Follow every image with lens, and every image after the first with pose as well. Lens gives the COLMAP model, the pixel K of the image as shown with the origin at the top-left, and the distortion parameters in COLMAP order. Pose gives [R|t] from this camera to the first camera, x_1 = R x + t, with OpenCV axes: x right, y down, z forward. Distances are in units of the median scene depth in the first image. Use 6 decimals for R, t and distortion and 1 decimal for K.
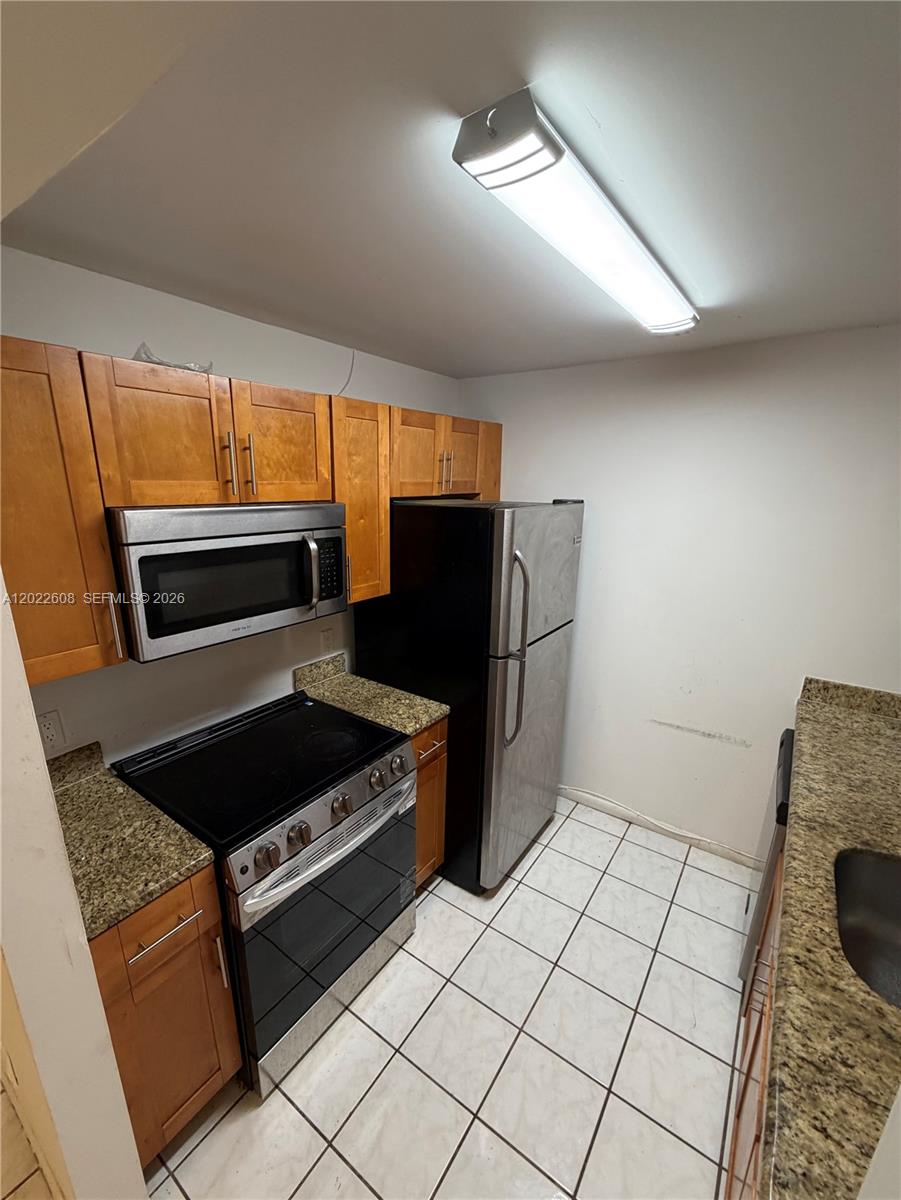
lens RADIAL K [[494.5, 0, 446.7], [0, 494.5, 608.1], [0, 0, 1]] dist [-0.000188, -0.000356]
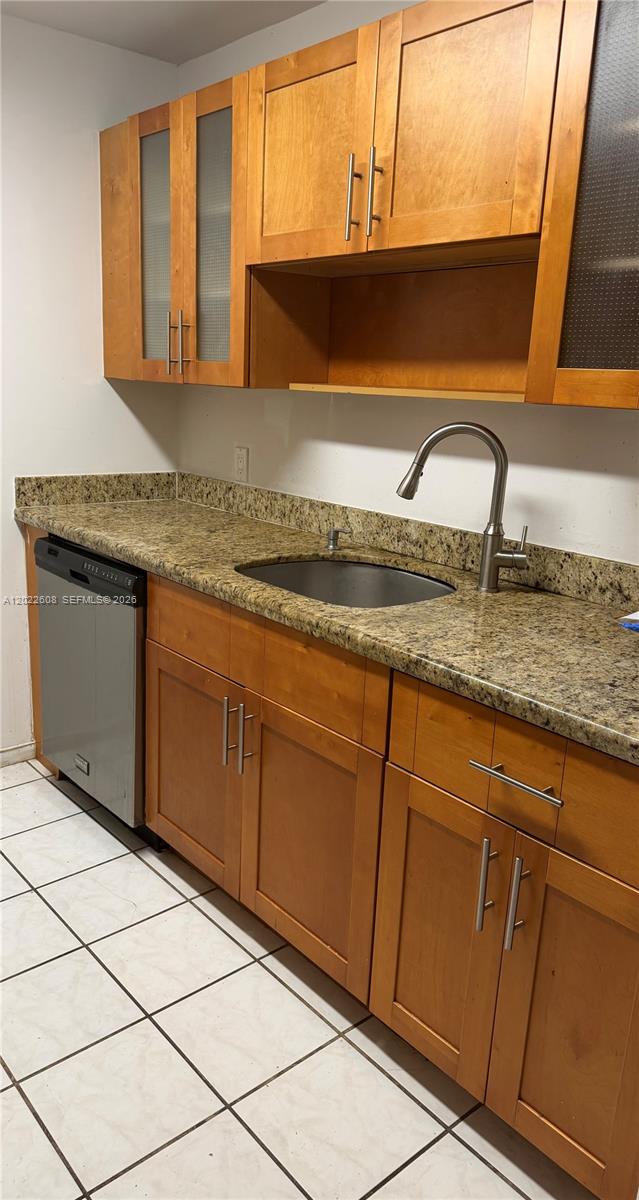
lens RADIAL K [[835.1, 0, 316.7], [0, 835.1, 597.0], [0, 0, 1]] dist [0.002587, -0.001118]
pose [[0.224814, -0.250161, 0.941742, -0.576798], [0.204619, 0.957053, 0.205382, 0.206571], [-0.952675, 0.146526, 0.266346, 0.363263]]
